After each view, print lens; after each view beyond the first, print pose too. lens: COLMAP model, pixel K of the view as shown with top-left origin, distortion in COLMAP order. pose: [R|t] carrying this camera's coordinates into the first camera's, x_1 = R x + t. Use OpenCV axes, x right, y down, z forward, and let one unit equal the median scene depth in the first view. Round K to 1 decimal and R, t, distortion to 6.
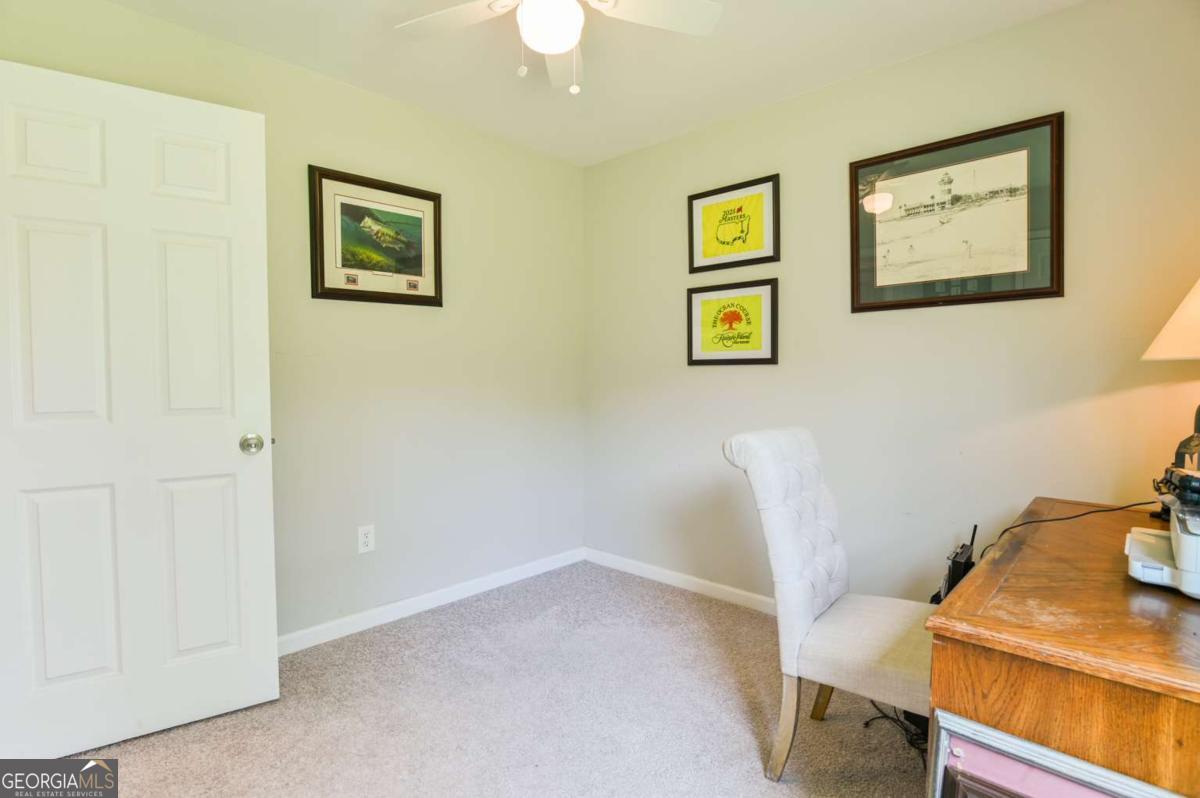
lens RADIAL K [[601.4, 0, 600.0], [0, 601.4, 399.0], [0, 0, 1]] dist [-0.020750, -0.000661]
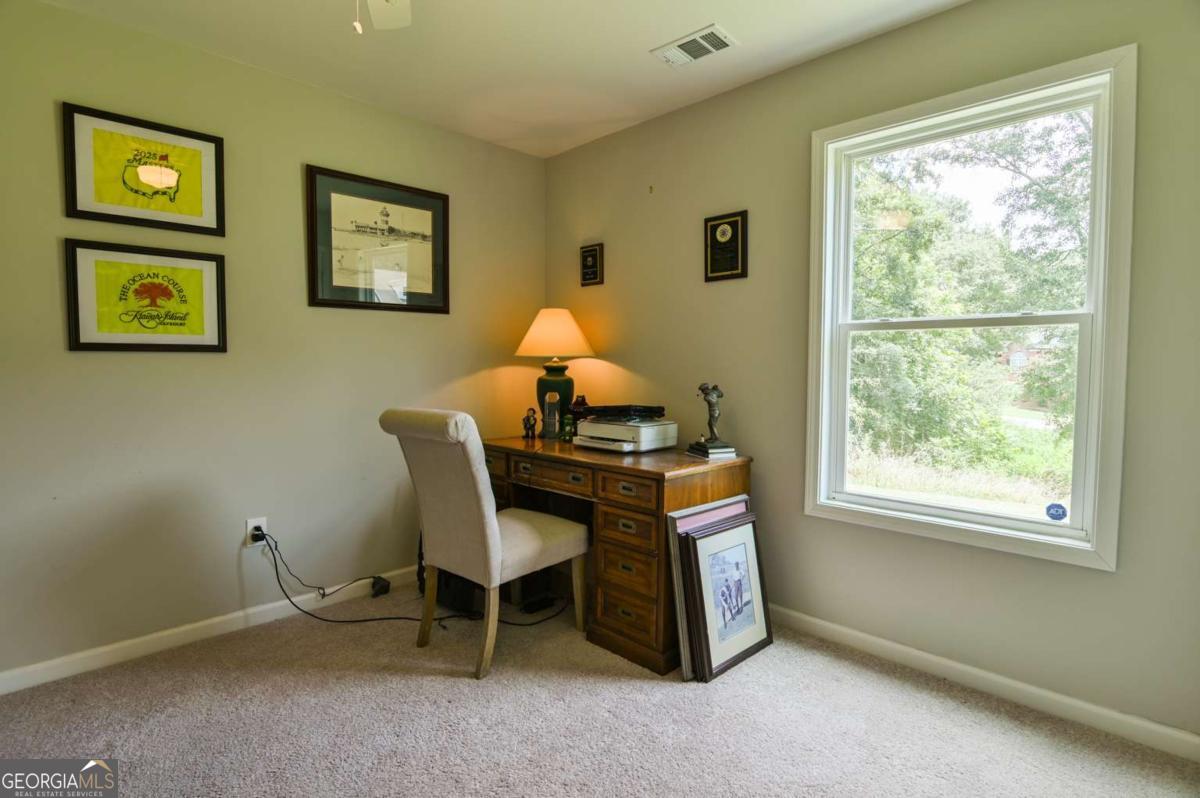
lens RADIAL K [[601.4, 0, 600.0], [0, 601.4, 399.0], [0, 0, 1]] dist [-0.020750, -0.000661]
pose [[0.000553, -0.057335, 0.998355, -0.598798], [0.040040, 0.997556, 0.057267, -0.016620], [-0.999198, 0.039942, 0.002848, 0.442537]]
